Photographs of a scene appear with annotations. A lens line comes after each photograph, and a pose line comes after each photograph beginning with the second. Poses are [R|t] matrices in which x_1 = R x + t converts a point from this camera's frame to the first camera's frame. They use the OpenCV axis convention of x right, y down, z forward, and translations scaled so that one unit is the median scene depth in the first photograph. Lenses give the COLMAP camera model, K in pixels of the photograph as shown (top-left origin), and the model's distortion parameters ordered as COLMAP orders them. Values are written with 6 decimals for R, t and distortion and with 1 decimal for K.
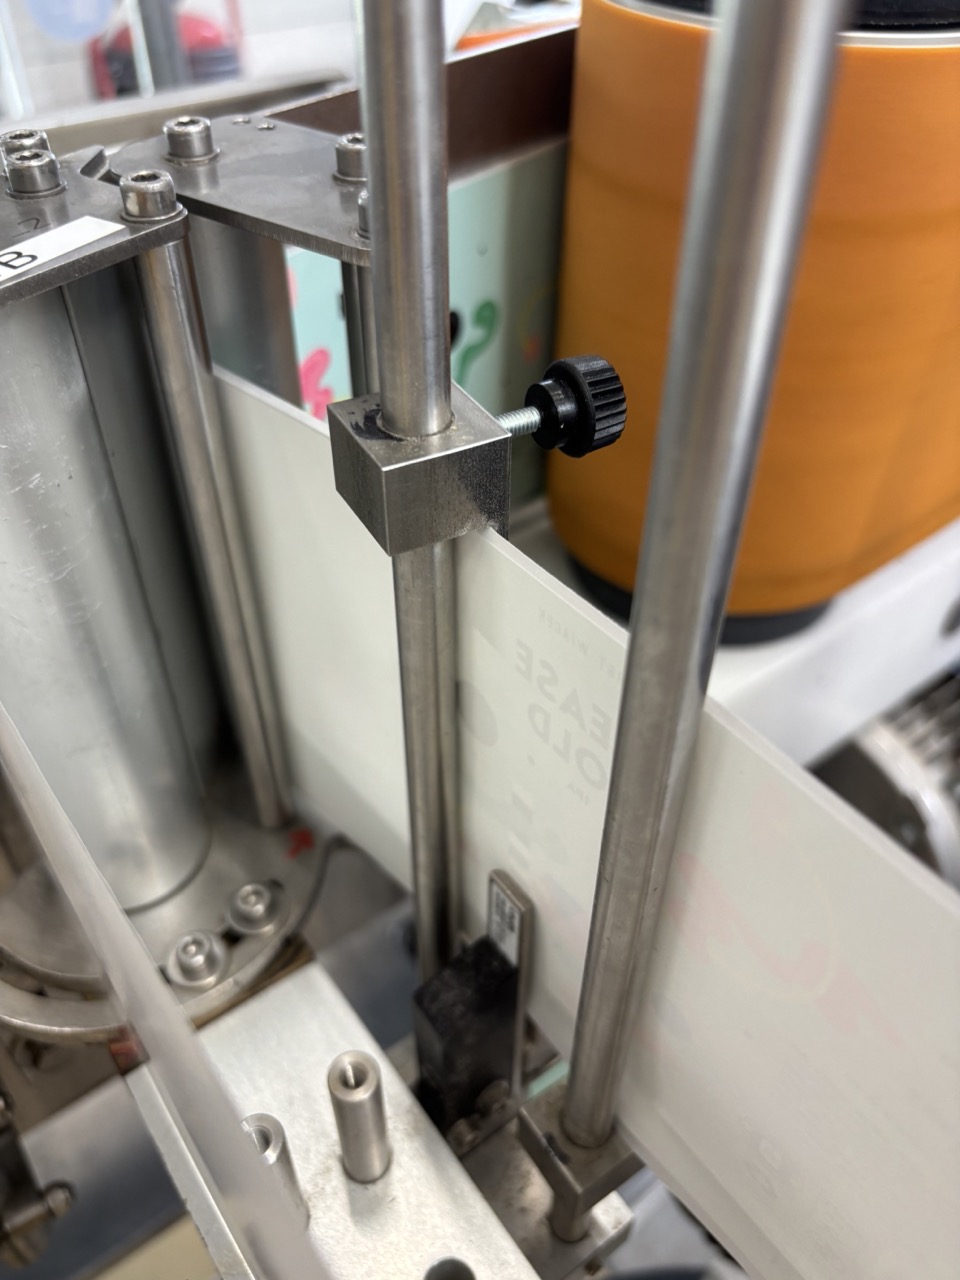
lens RADIAL K [[986.4, 0, 475.3], [0, 986.4, 642.7], [0, 0, 1]] dist [0.005899, -0.034601]
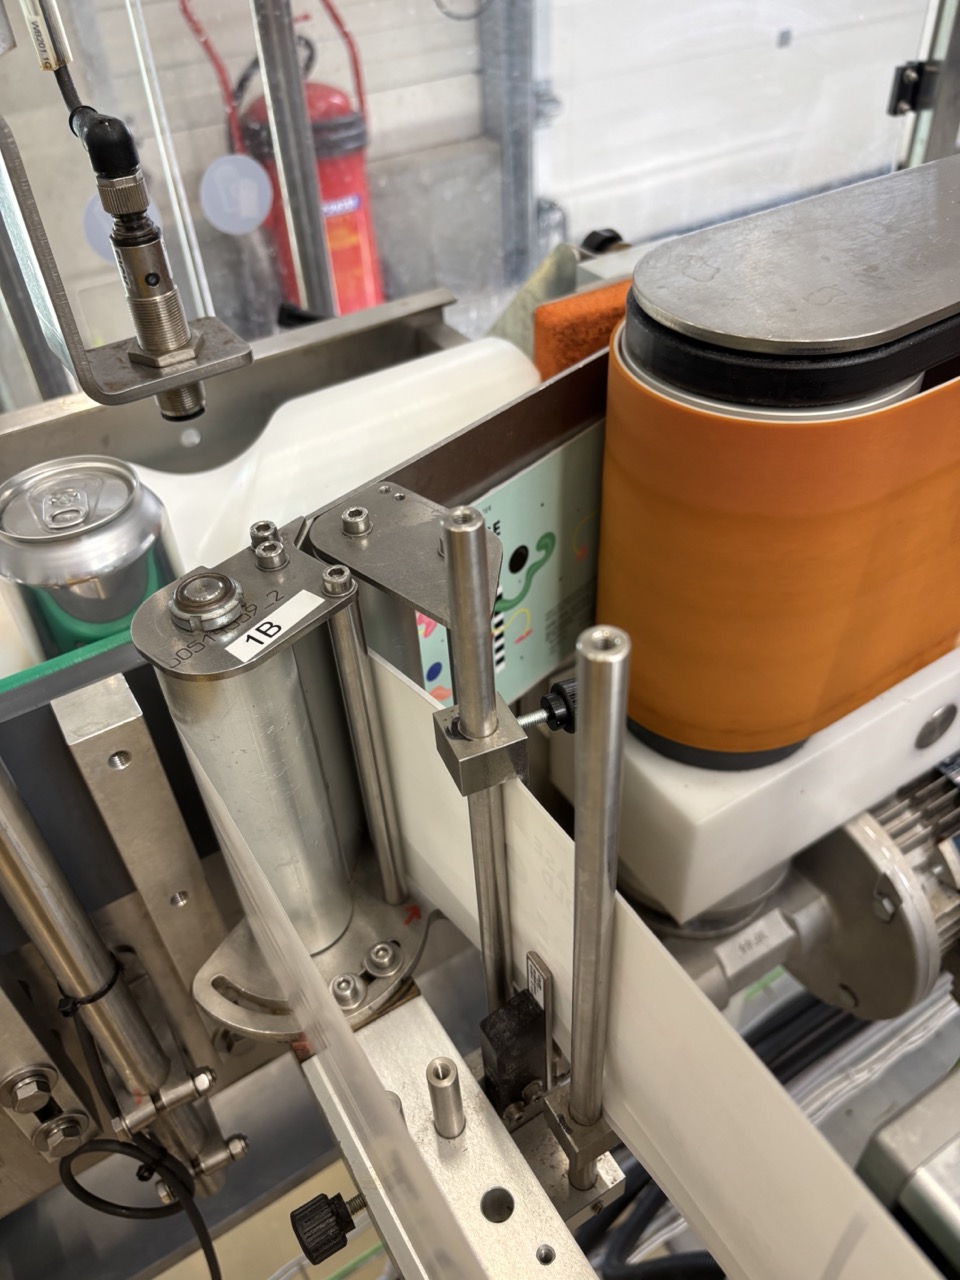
lens RADIAL K [[986.4, 0, 482.6], [0, 986.4, 636.8], [0, 0, 1]] dist [0.005899, -0.034601]
pose [[0.994719, 0.016371, -0.101326, 0.095505], [-0.016944, 0.999845, -0.004791, -0.271202], [0.101232, 0.006482, 0.994842, -0.615080]]
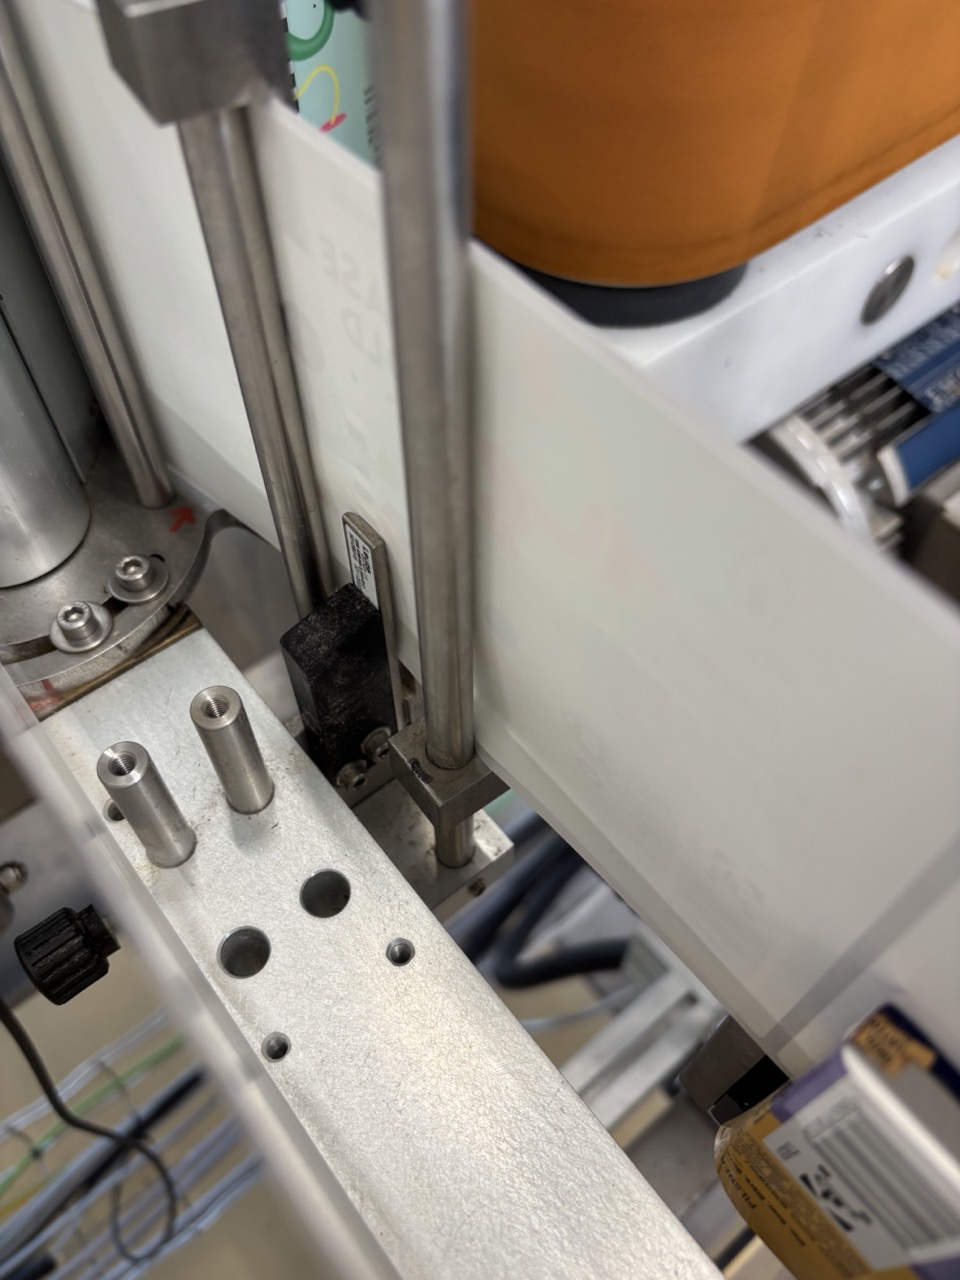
lens RADIAL K [[986.4, 0, 485.3], [0, 986.4, 630.9], [0, 0, 1]] dist [0.005899, -0.034601]
pose [[0.999037, -0.033451, 0.028398, 0.123462], [0.026213, 0.973980, 0.225115, 0.121533], [-0.035189, -0.224154, 0.973918, -0.011938]]
